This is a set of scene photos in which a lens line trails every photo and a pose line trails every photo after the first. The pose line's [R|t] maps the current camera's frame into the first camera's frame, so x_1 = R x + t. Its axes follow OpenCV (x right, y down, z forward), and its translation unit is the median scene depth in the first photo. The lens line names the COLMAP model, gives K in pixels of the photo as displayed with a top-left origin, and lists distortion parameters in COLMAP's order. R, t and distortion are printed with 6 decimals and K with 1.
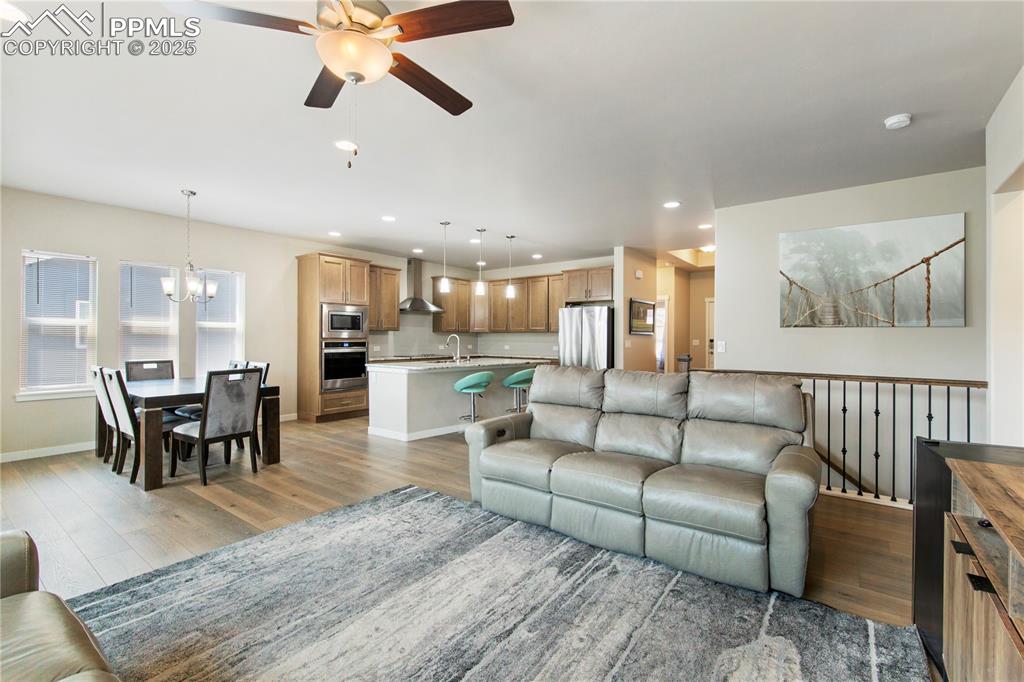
lens RADIAL K [[450.8, 0, 518.3], [0, 450.8, 338.0], [0, 0, 1]] dist [0.000445, 0.000006]
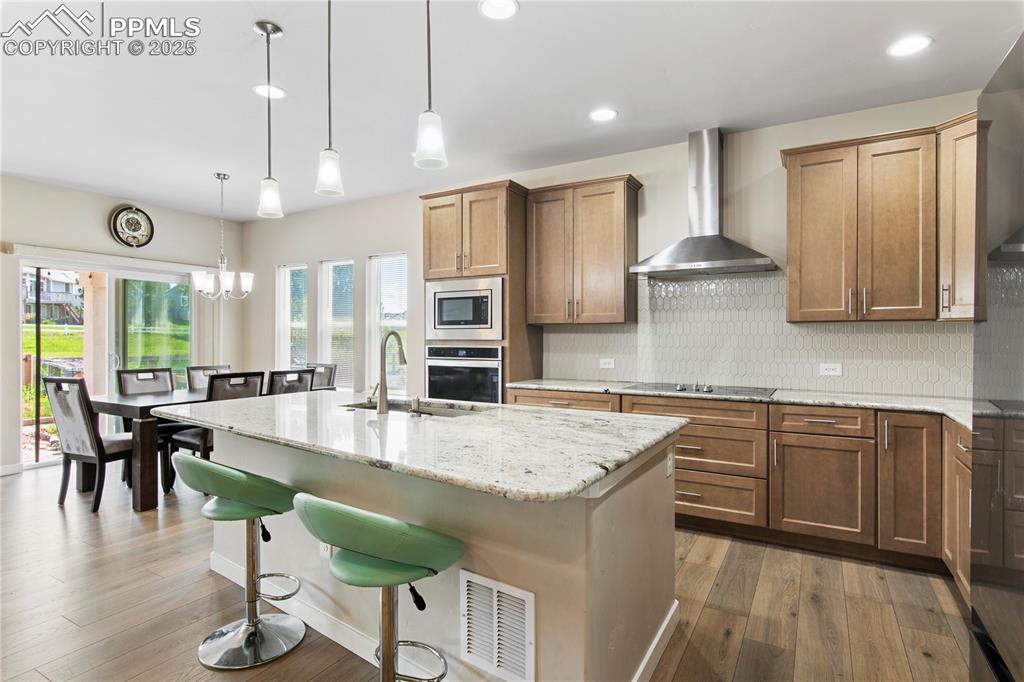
lens RADIAL K [[520.6, 0, 520.2], [0, 520.6, 342.3], [0, 0, 1]] dist [-0.002002, -0.000475]
pose [[0.119022, 0.005996, -0.992874, 0.398495], [-0.003120, 0.999979, 0.005665, -0.001647], [0.992887, 0.002423, 0.119038, 1.648524]]
